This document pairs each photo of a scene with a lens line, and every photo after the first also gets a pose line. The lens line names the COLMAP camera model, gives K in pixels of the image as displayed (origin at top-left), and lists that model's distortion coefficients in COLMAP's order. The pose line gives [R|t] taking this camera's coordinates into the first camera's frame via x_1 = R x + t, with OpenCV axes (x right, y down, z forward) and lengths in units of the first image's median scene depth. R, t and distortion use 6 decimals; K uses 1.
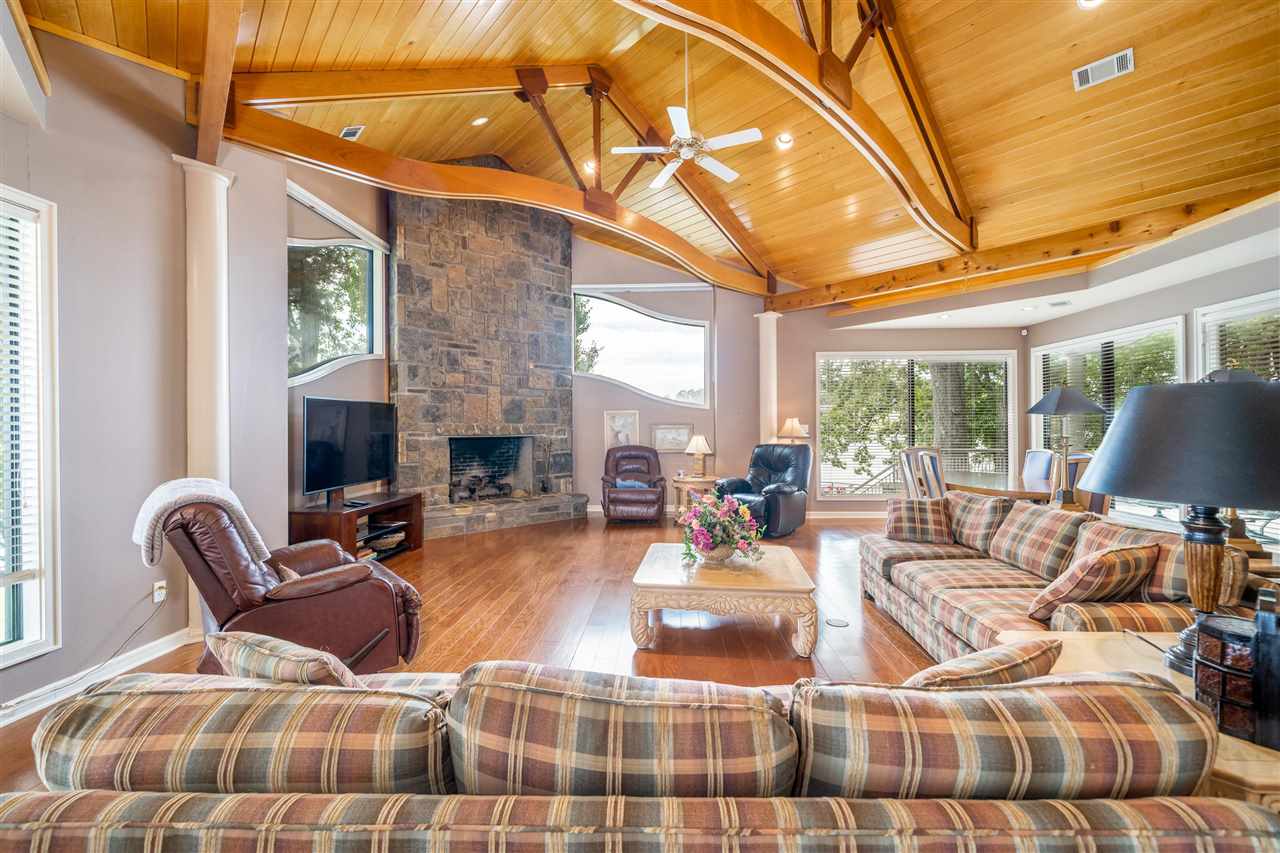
lens RADIAL K [[519.5, 0, 640.0], [0, 519.5, 426.5], [0, 0, 1]] dist [0.000668, 0.000033]
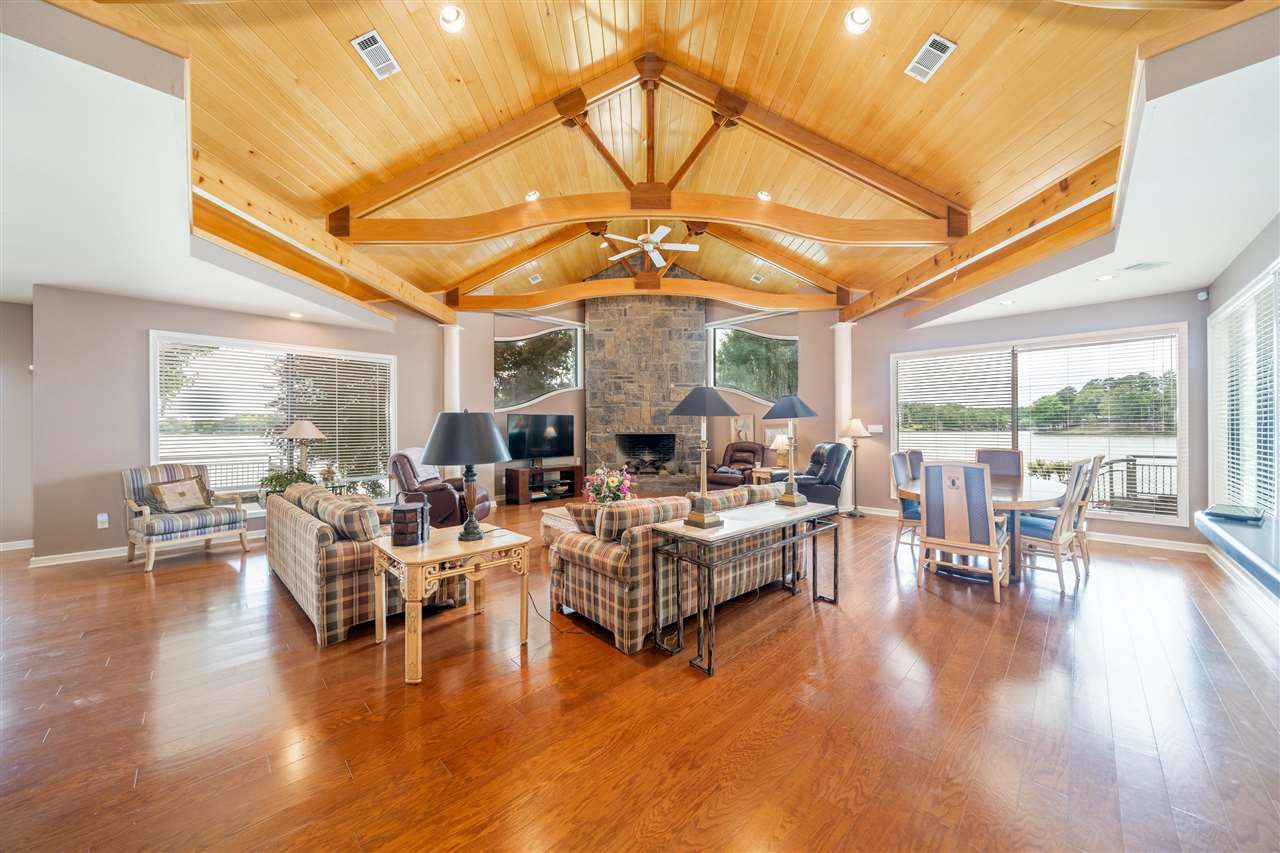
lens RADIAL K [[445.2, 0, 637.0], [0, 445.2, 429.4], [0, 0, 1]] dist [0.000126, 0.000036]
pose [[0.742042, -0.000811, -0.670353, 0.585917], [0.005483, 0.999973, 0.004860, -0.000569], [0.670331, -0.007282, 0.742026, 0.006032]]
